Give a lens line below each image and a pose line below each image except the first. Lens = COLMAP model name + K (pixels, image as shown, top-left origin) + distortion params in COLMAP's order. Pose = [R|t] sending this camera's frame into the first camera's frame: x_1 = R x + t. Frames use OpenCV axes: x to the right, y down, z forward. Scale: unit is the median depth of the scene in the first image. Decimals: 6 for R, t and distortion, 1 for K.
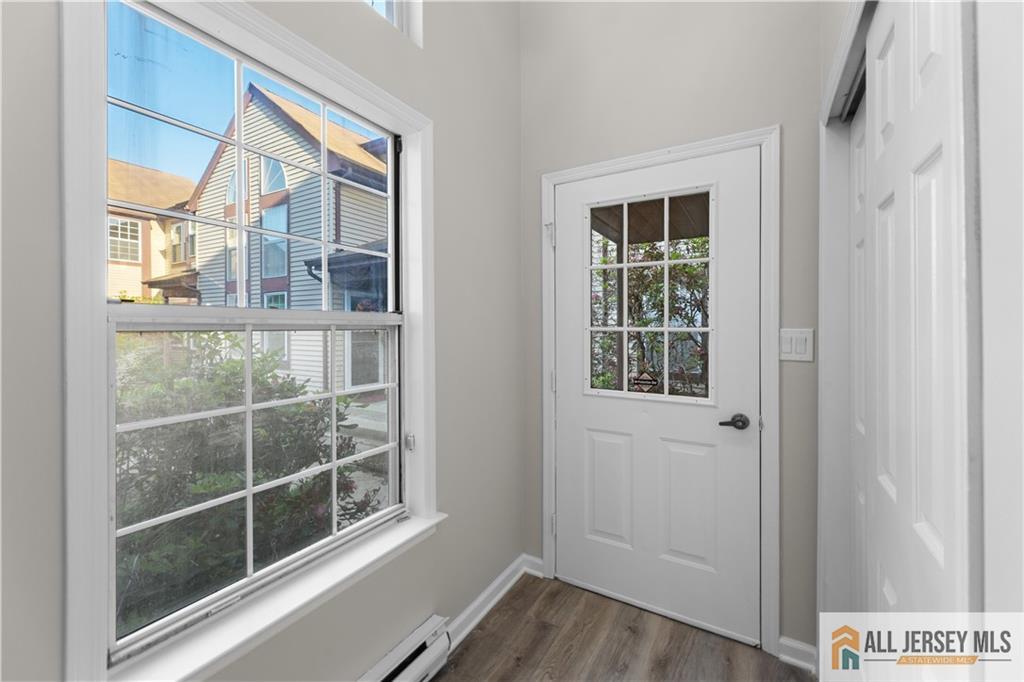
lens RADIAL K [[414.9, 0, 511.7], [0, 414.9, 331.2], [0, 0, 1]] dist [-0.001116, -0.000904]
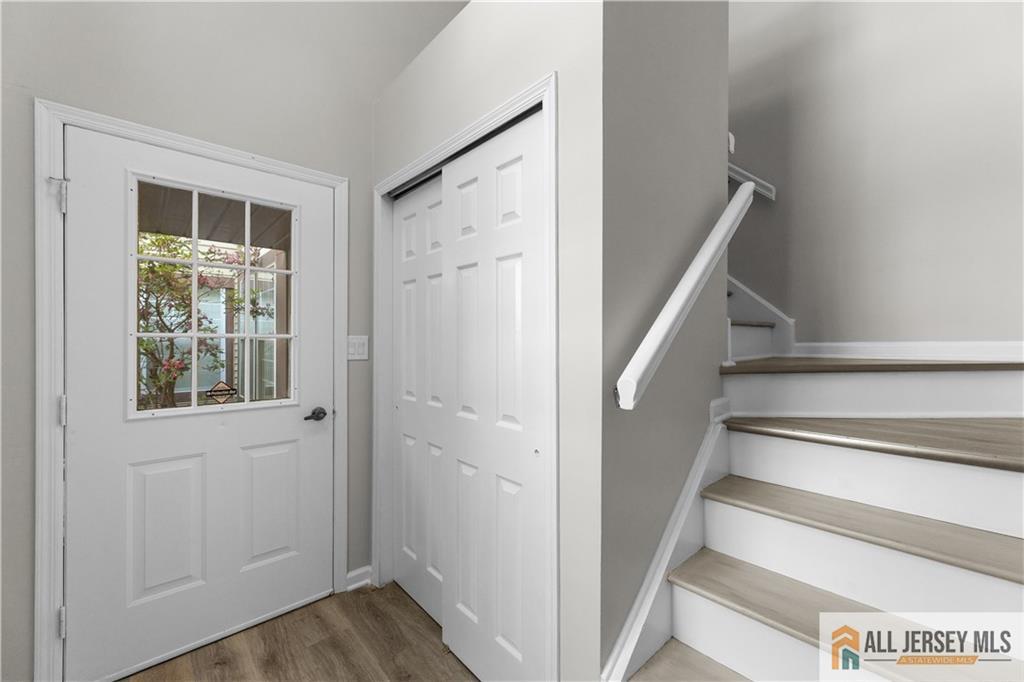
lens RADIAL K [[414.9, 0, 513.2], [0, 414.9, 339.9], [0, 0, 1]] dist [-0.001116, -0.000904]
pose [[0.288058, -0.002148, 0.957610, -0.409973], [0.003258, 0.999994, 0.001263, 0.006172], [-0.957607, 0.002756, 0.288064, 0.119917]]
